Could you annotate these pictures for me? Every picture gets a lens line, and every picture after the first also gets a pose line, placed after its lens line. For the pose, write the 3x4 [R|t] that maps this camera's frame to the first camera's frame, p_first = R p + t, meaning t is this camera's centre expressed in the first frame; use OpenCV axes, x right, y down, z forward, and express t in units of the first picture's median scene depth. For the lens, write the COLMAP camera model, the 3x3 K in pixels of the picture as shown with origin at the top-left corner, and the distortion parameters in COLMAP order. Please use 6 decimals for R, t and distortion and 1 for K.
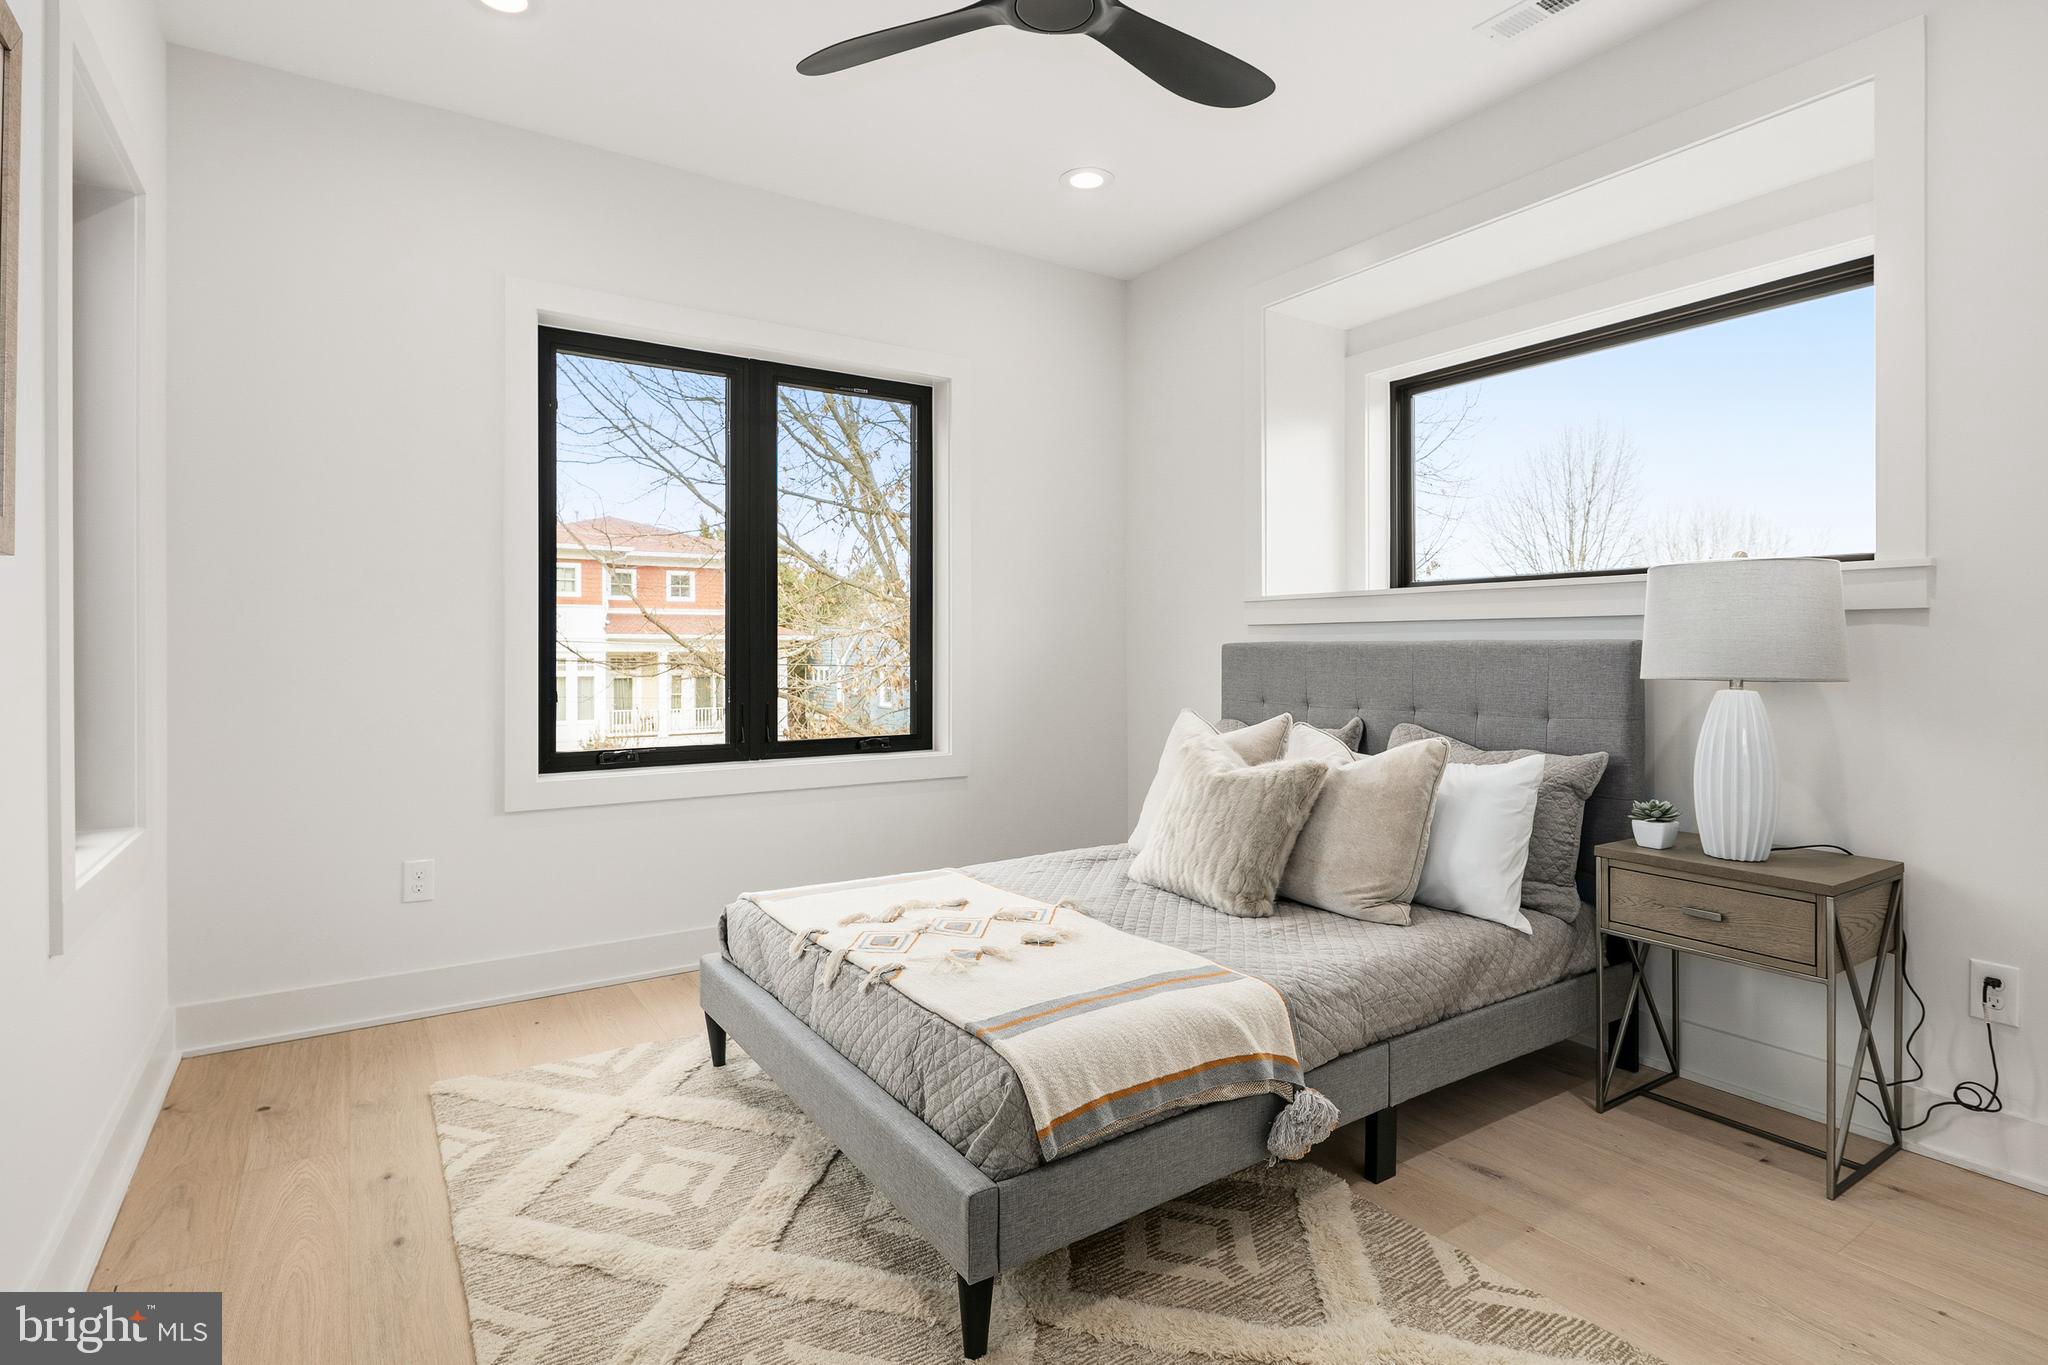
lens RADIAL K [[1009.7, 0, 1028.0], [0, 1009.7, 666.4], [0, 0, 1]] dist [-0.002519, -0.003253]
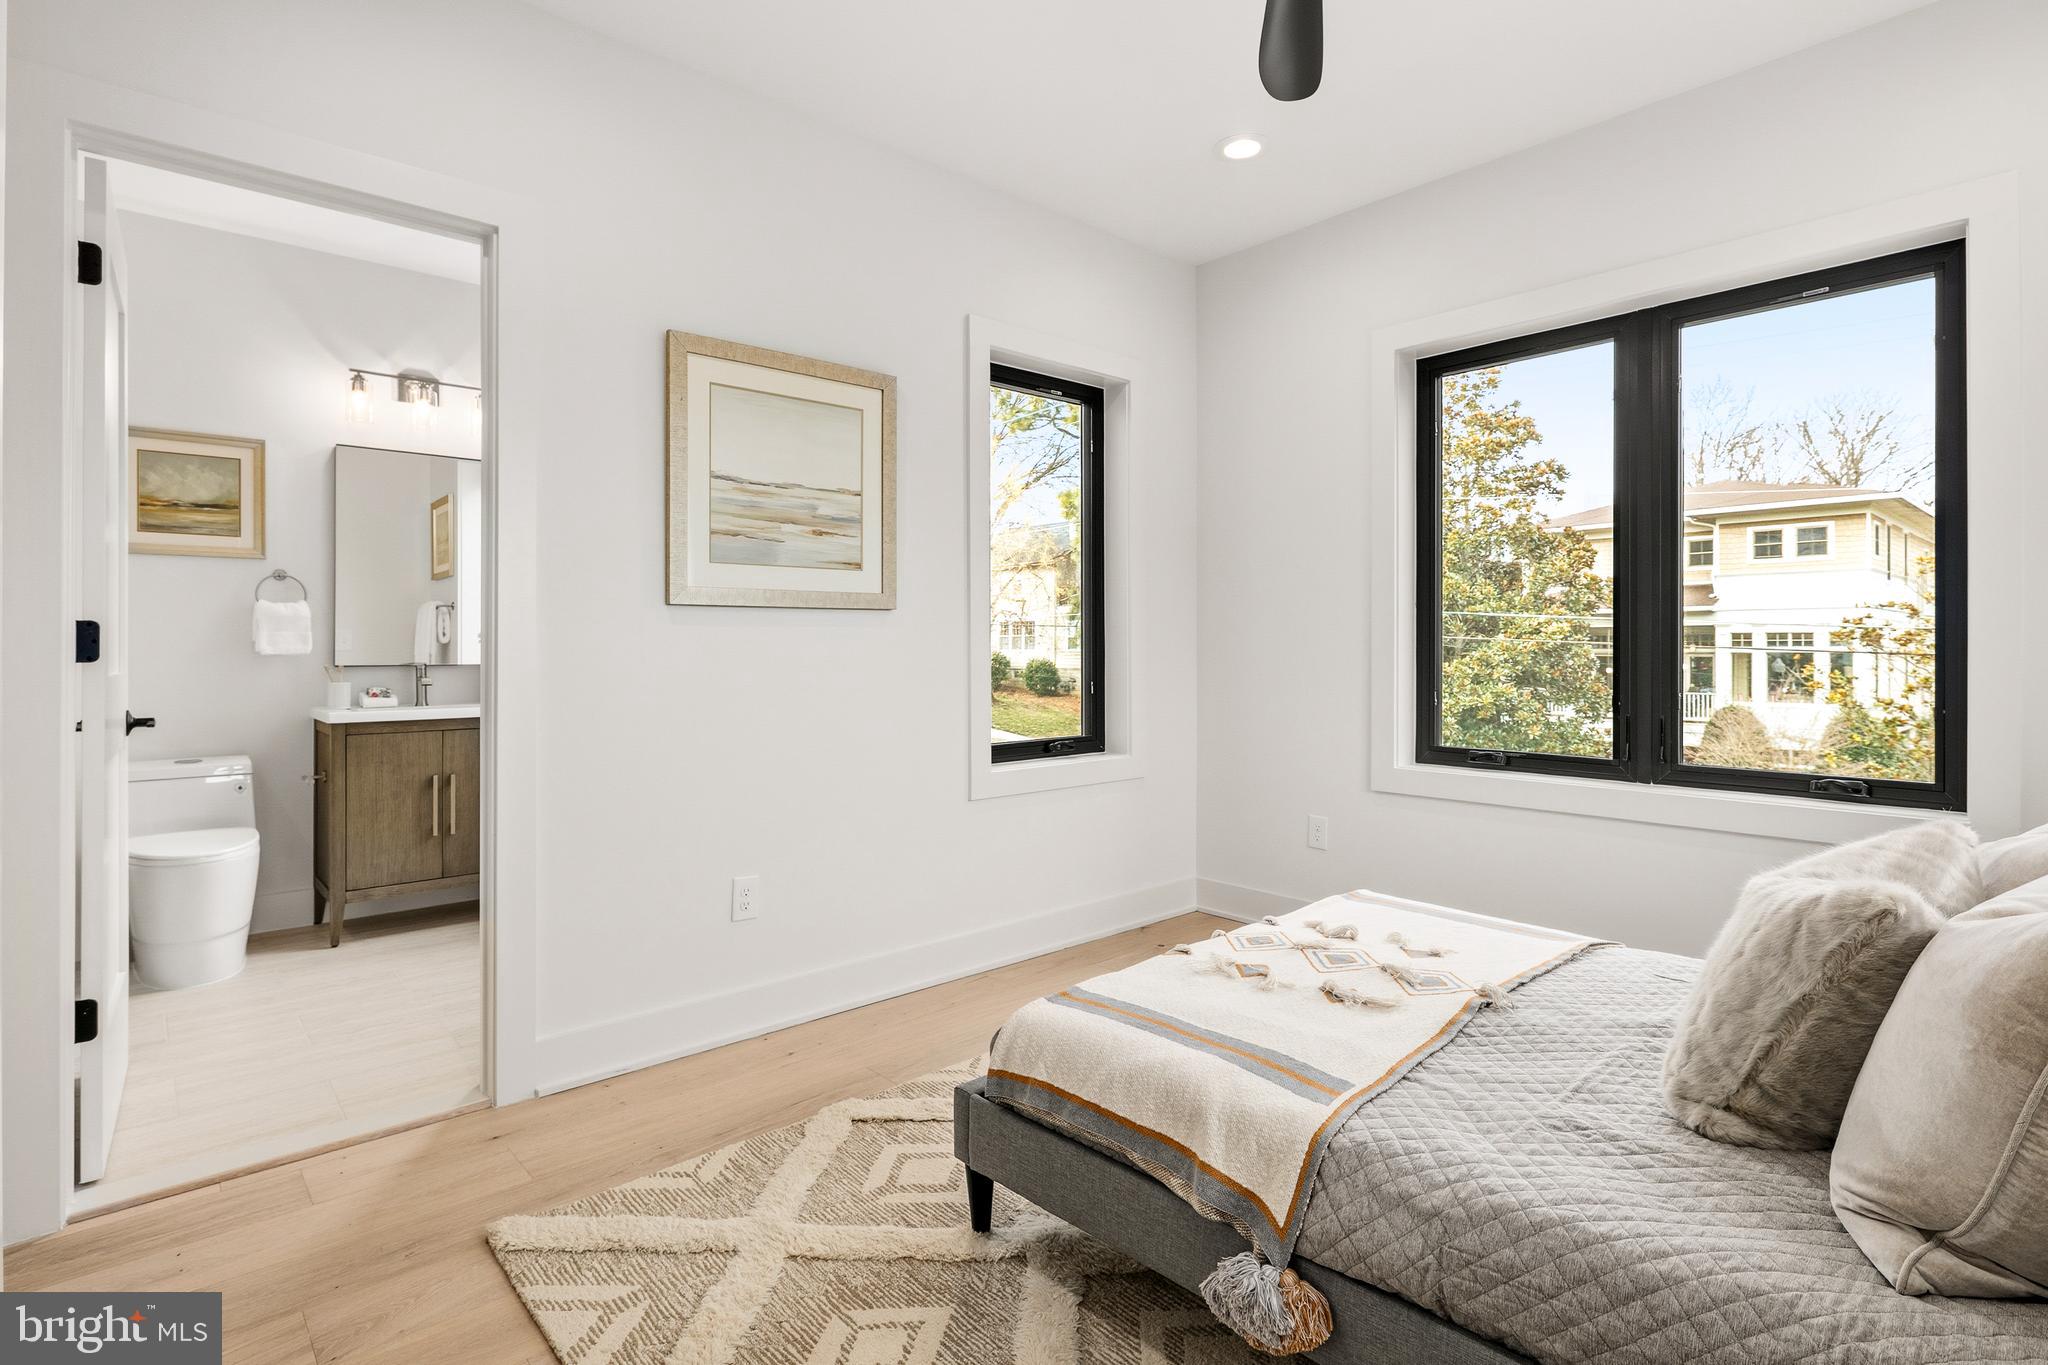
lens RADIAL K [[1009.7, 0, 1007.5], [0, 1009.7, 642.1], [0, 0, 1]] dist [-0.002519, -0.003253]
pose [[0.141128, -0.002662, -0.989988, 0.503324], [-0.013857, 0.999893, -0.004664, -0.013209], [0.989894, 0.014377, 0.141076, 0.363337]]
